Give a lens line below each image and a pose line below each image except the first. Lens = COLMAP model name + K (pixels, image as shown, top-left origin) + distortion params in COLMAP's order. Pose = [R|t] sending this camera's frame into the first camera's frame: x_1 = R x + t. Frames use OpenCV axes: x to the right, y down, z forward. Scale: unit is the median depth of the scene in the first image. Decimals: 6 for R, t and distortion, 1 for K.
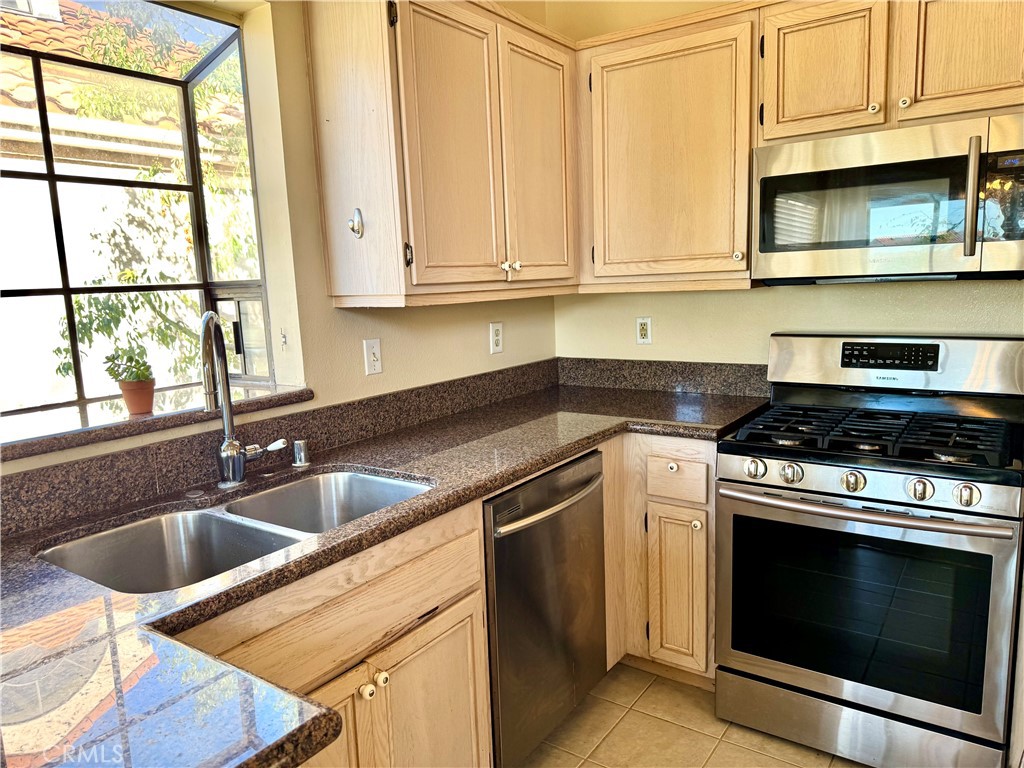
lens RADIAL K [[723.7, 0, 506.6], [0, 723.7, 388.7], [0, 0, 1]] dist [0.104137, -0.164090]
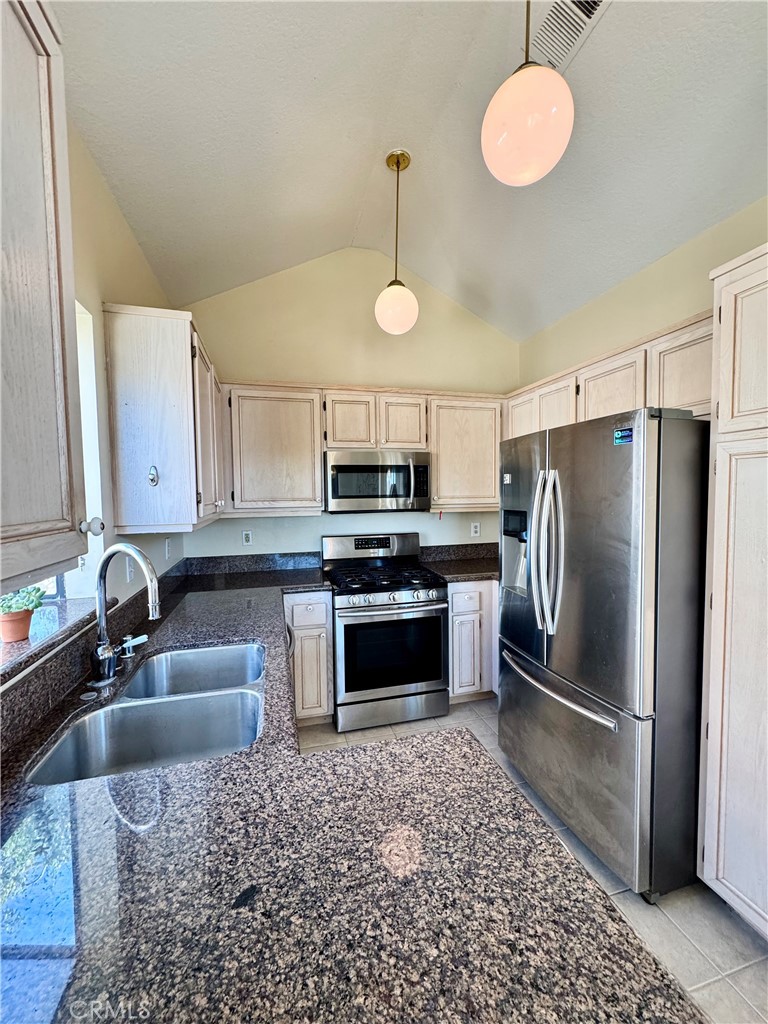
lens RADIAL K [[411.3, 0, 388.0], [0, 411.3, 511.4], [0, 0, 1]] dist [-0.000599, 0.000043]
pose [[0.640183, -0.008289, 0.768178, -0.479485], [0.106940, 0.991168, -0.078426, -0.039132], [-0.760743, 0.132356, 0.635415, 0.124472]]
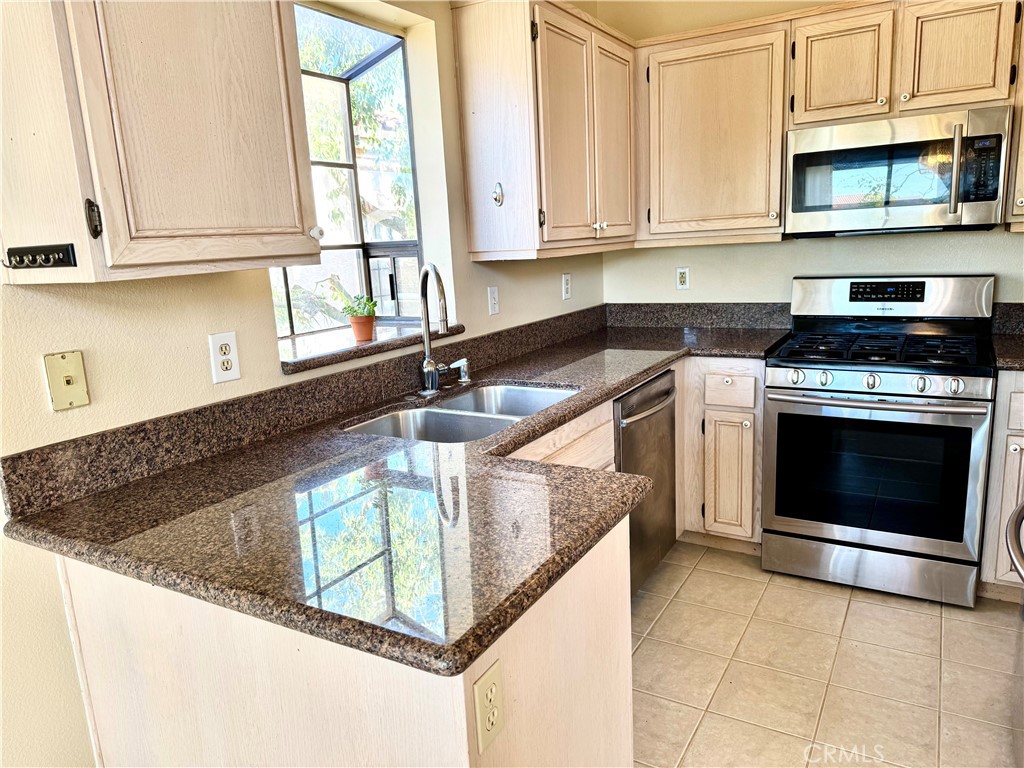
lens RADIAL K [[723.7, 0, 506.6], [0, 723.7, 388.7], [0, 0, 1]] dist [0.104137, -0.164090]
pose [[0.997134, -0.028602, 0.070045, -0.260841], [0.025238, 0.998506, 0.048457, 0.049696], [-0.071326, -0.046551, 0.996366, -0.271685]]
